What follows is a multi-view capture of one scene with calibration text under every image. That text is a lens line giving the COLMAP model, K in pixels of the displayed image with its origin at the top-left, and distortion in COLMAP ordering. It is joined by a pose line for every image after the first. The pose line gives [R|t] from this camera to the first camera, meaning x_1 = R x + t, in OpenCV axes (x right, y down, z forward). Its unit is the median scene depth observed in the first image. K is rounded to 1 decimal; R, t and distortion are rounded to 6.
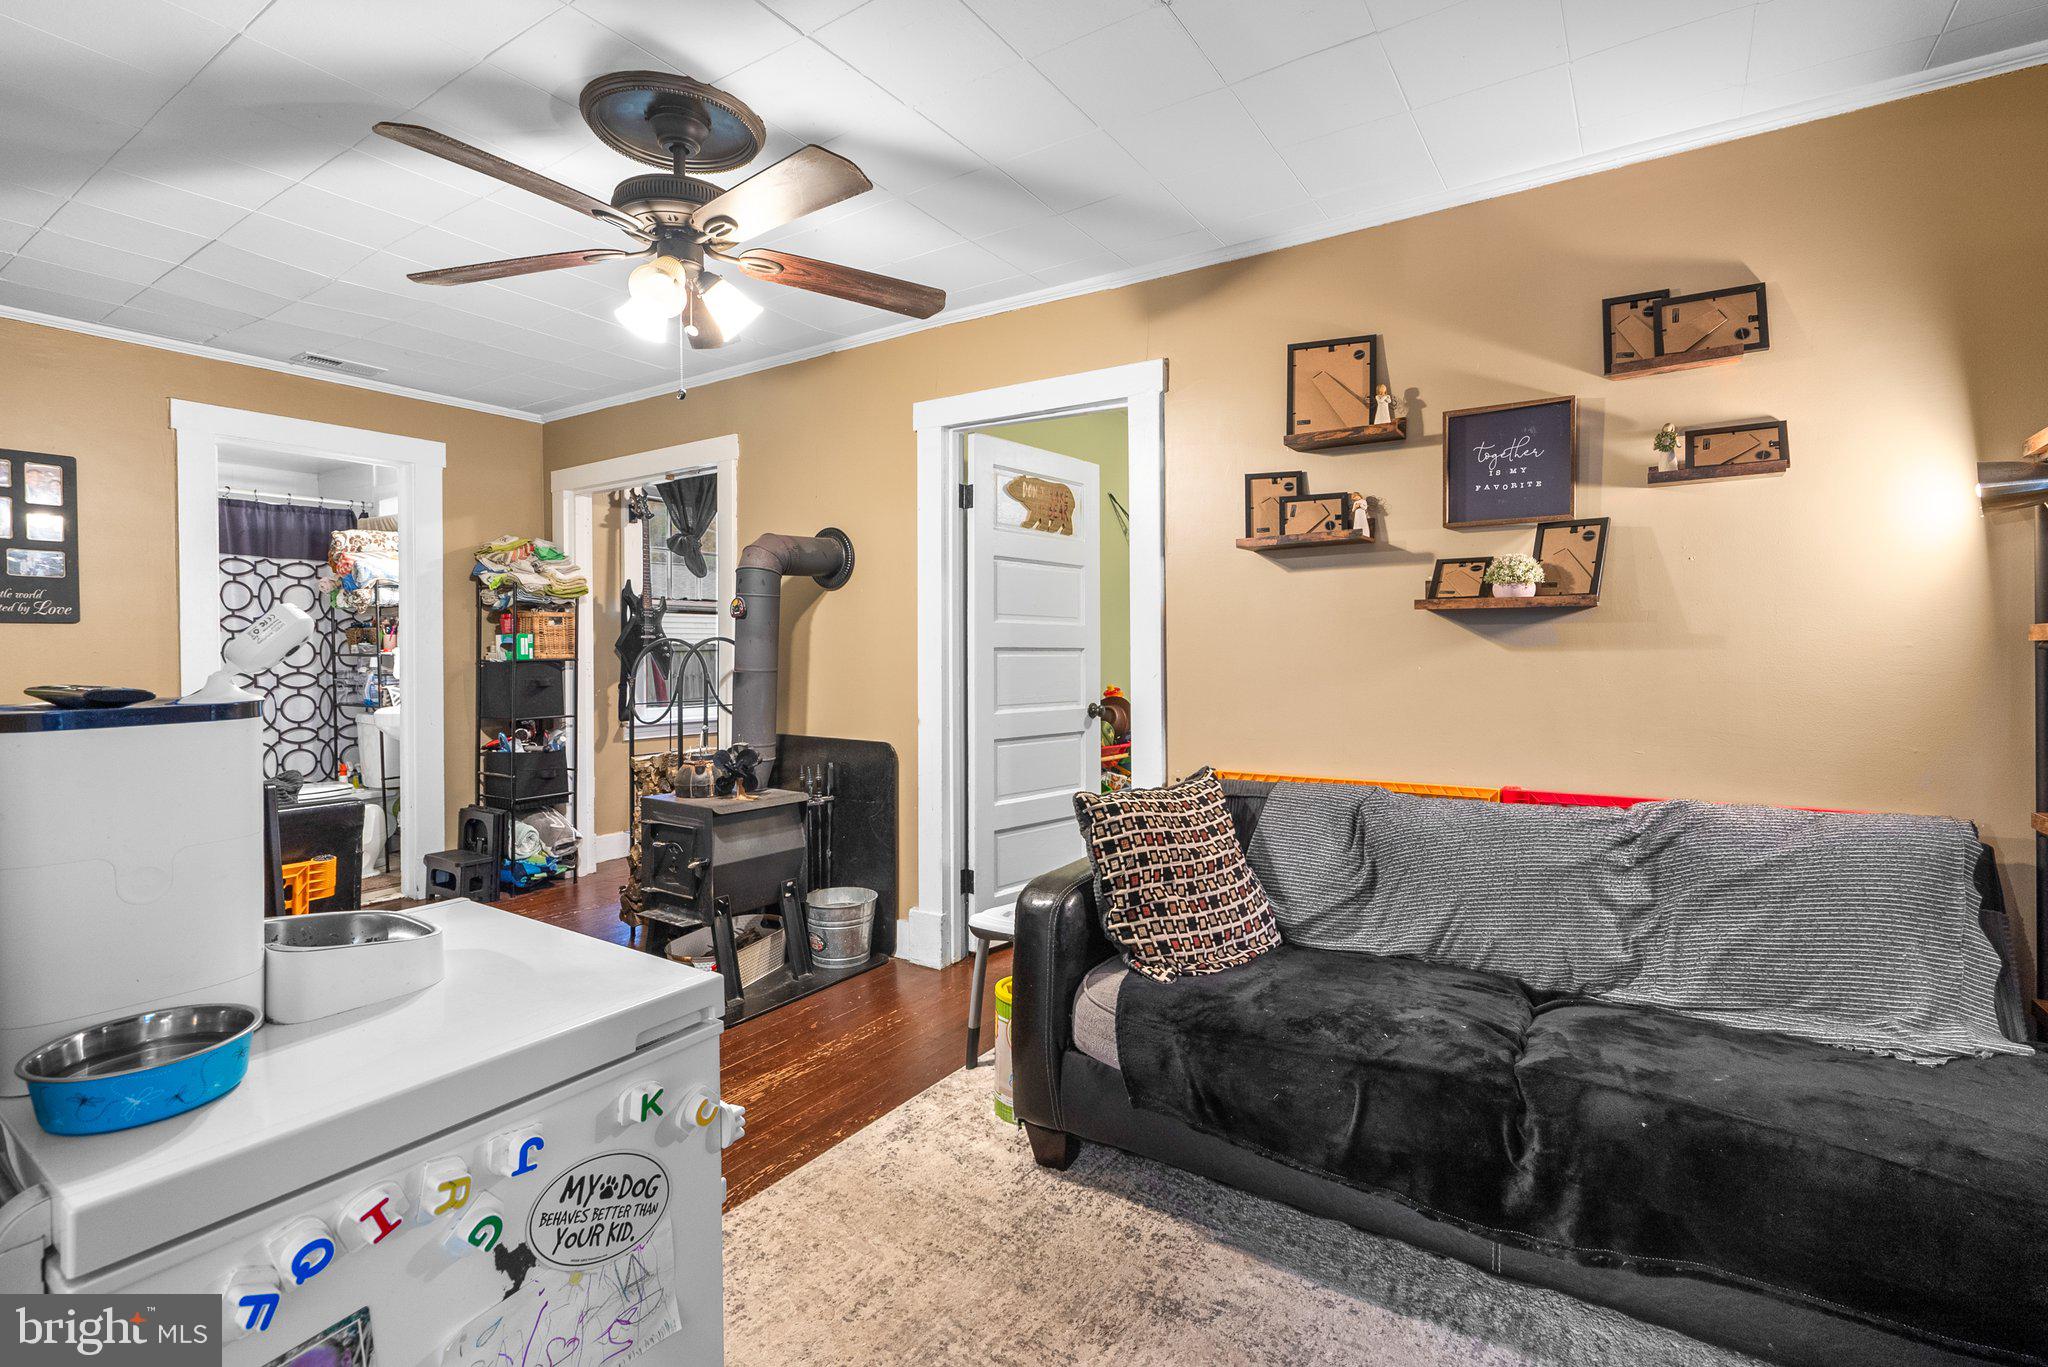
lens RADIAL K [[950.7, 0, 1022.0], [0, 950.7, 664.0], [0, 0, 1]] dist [-0.000987, -0.000403]
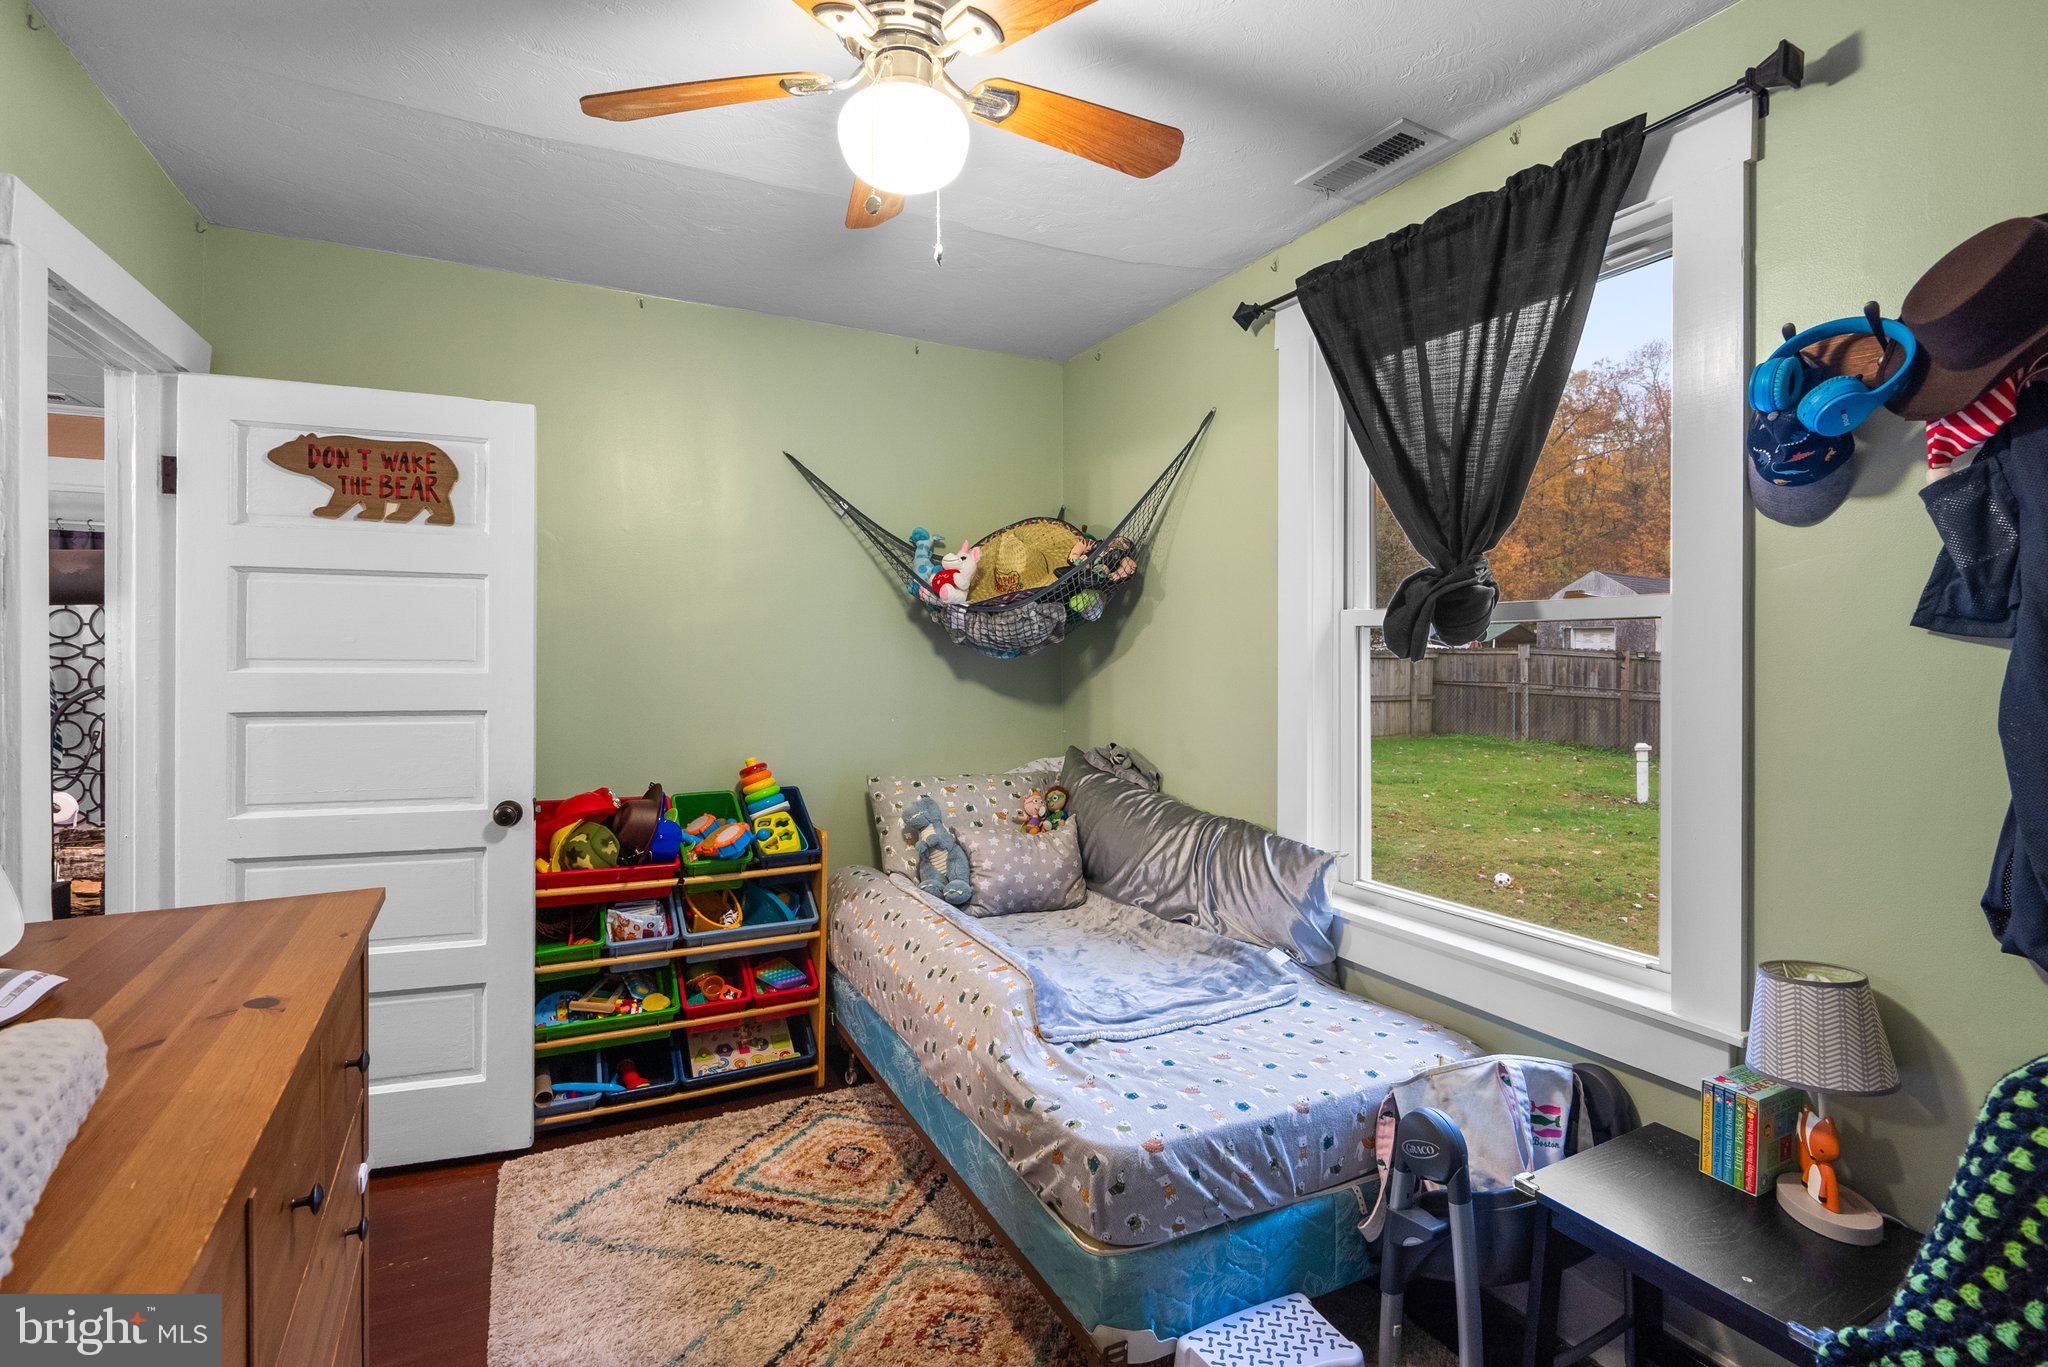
lens RADIAL K [[950.7, 0, 1021.6], [0, 950.7, 664.9], [0, 0, 1]] dist [-0.000987, -0.000403]
pose [[0.872819, 0.018978, -0.487674, 0.700010], [-0.016434, 0.999820, 0.009496, -0.060914], [0.487767, -0.000274, 0.872974, 0.681080]]
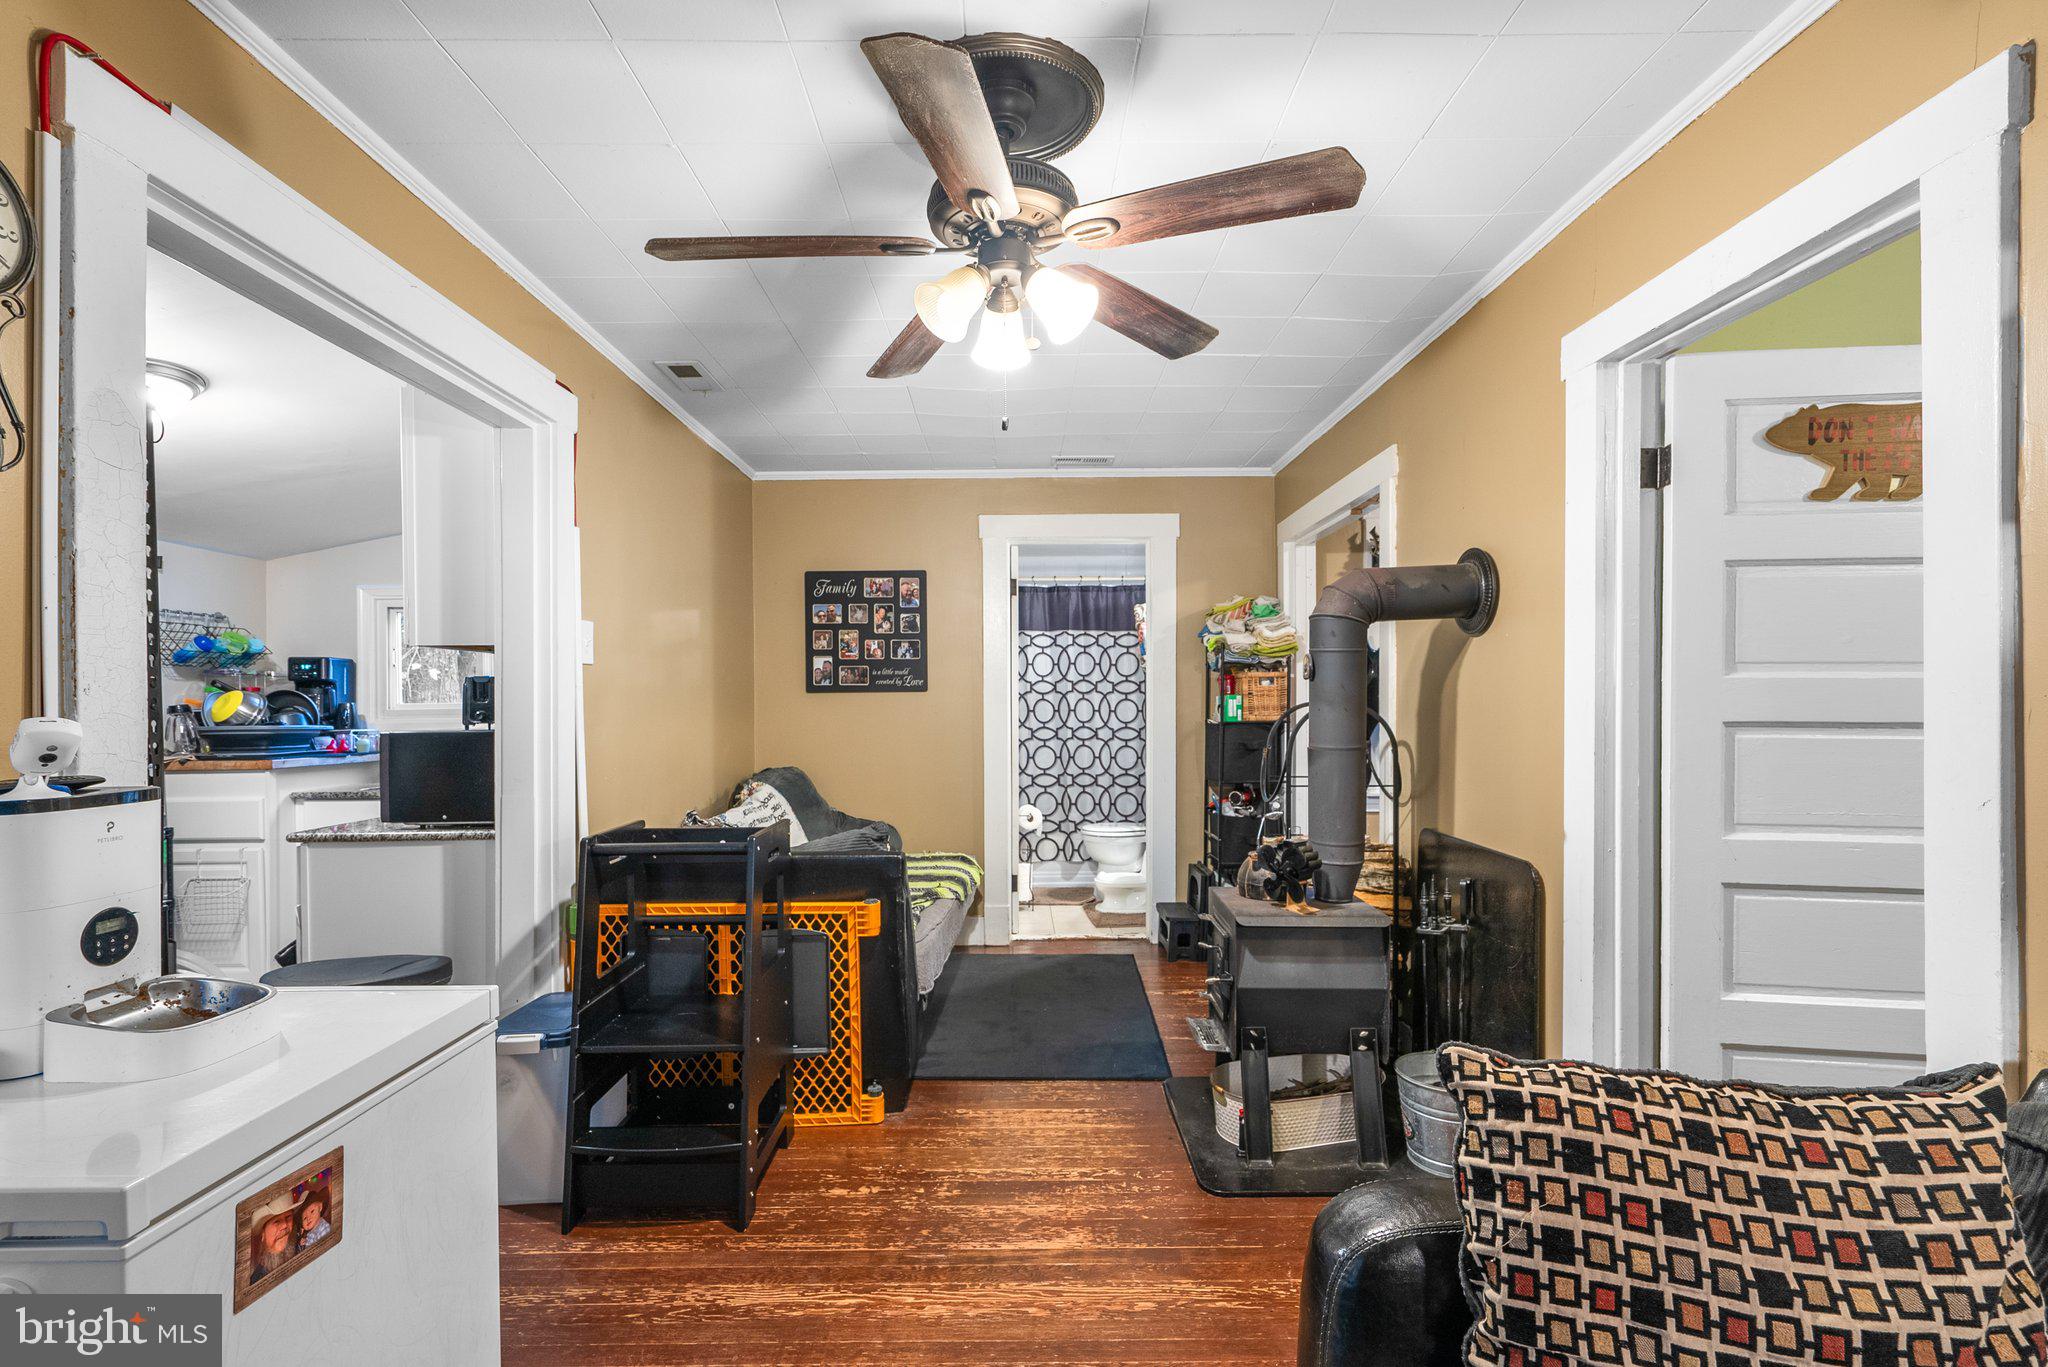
lens RADIAL K [[950.7, 0, 1040.7], [0, 950.7, 708.3], [0, 0, 1]] dist [-0.000987, -0.000403]
pose [[0.553578, 0.009022, -0.832748, 0.209230], [-0.010617, 0.999937, 0.003776, -0.022357], [0.832729, 0.006751, 0.553639, 0.331584]]
